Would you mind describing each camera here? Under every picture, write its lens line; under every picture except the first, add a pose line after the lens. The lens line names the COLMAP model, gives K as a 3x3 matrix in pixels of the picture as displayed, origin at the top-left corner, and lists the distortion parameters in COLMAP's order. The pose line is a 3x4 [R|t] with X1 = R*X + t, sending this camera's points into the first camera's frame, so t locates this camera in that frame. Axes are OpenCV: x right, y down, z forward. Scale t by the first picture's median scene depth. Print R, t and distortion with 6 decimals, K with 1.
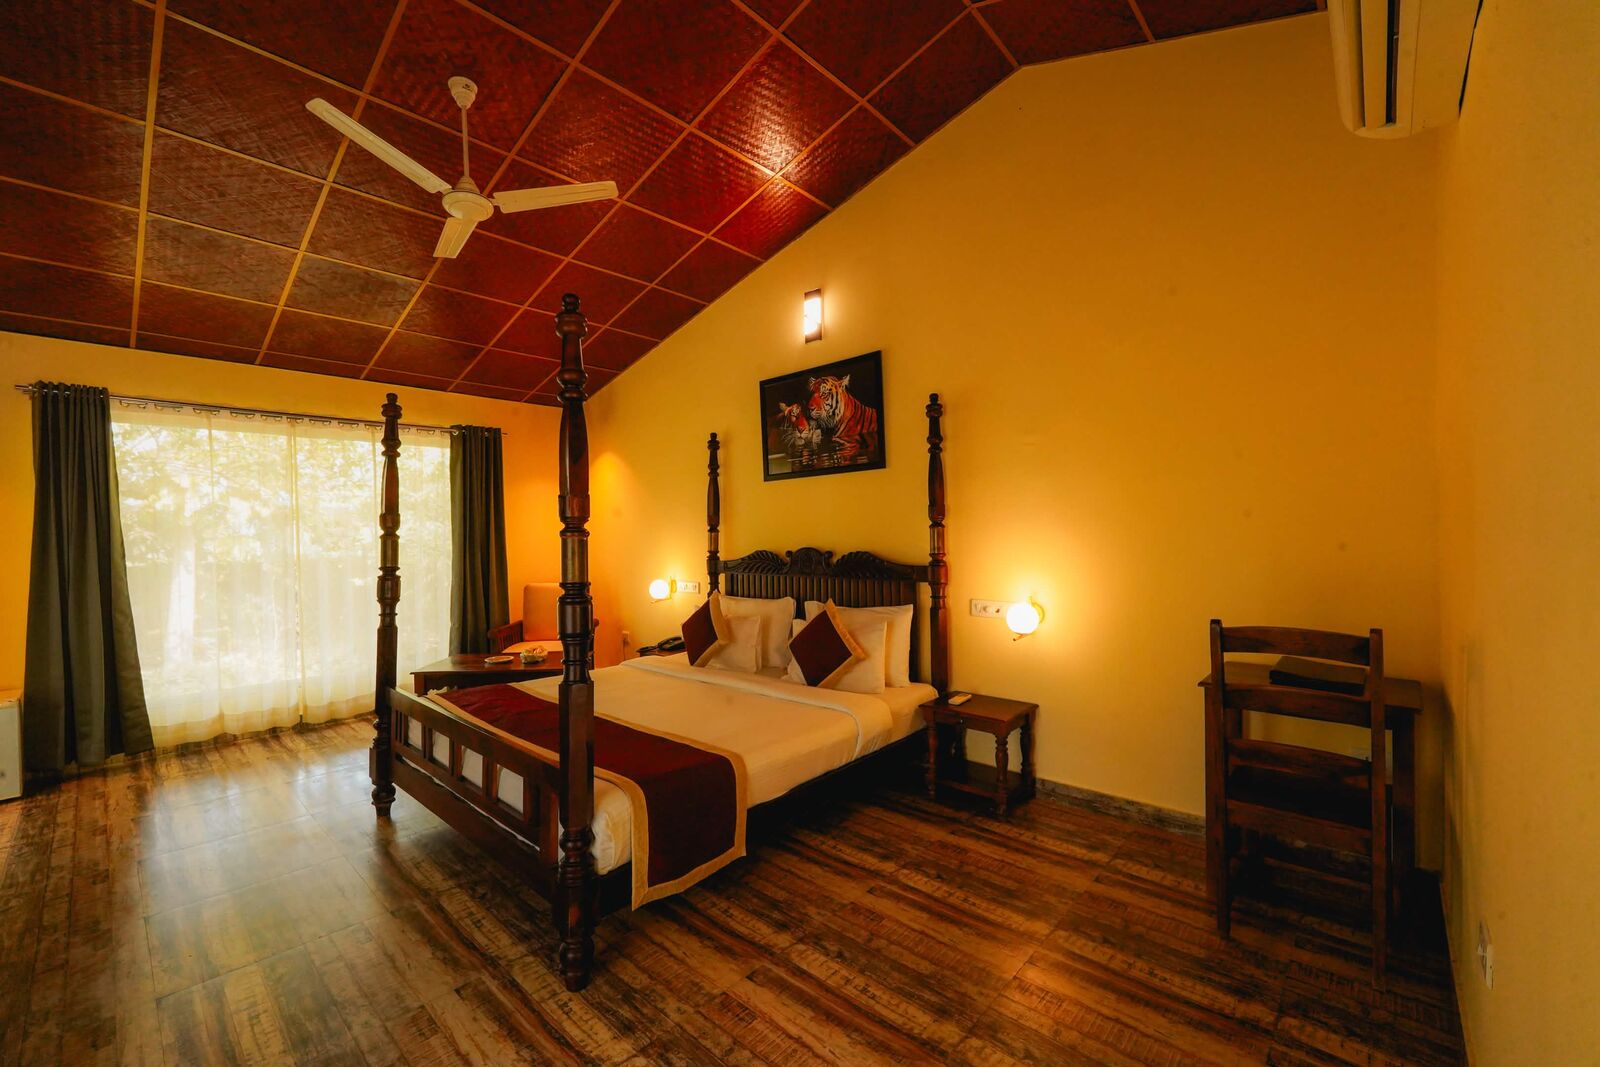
lens RADIAL K [[651.5, 0, 805.9], [0, 651.5, 542.5], [0, 0, 1]] dist [-0.008605, -0.000300]
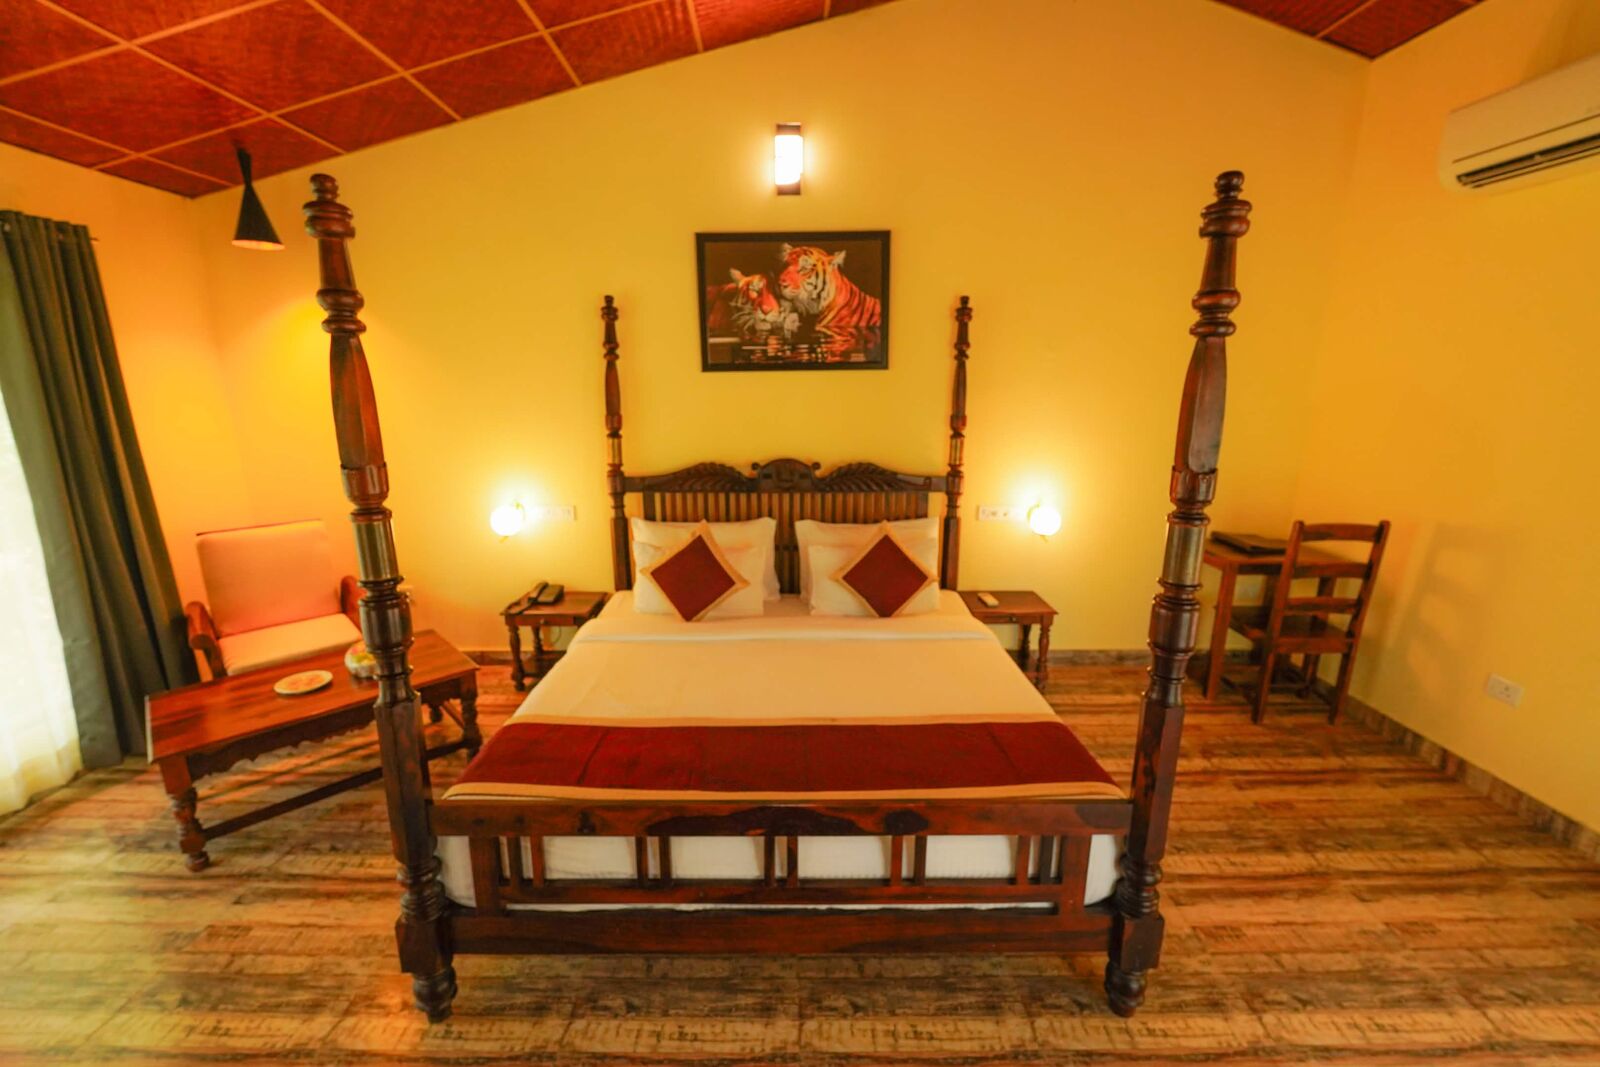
lens RADIAL K [[651.5, 0, 805.9], [0, 651.5, 542.5], [0, 0, 1]] dist [-0.008605, -0.000300]
pose [[0.736836, -0.145109, 0.660315, -0.565619], [-0.002956, 0.975993, 0.217780, -0.071585], [-0.676065, -0.162420, 0.718718, 0.359536]]
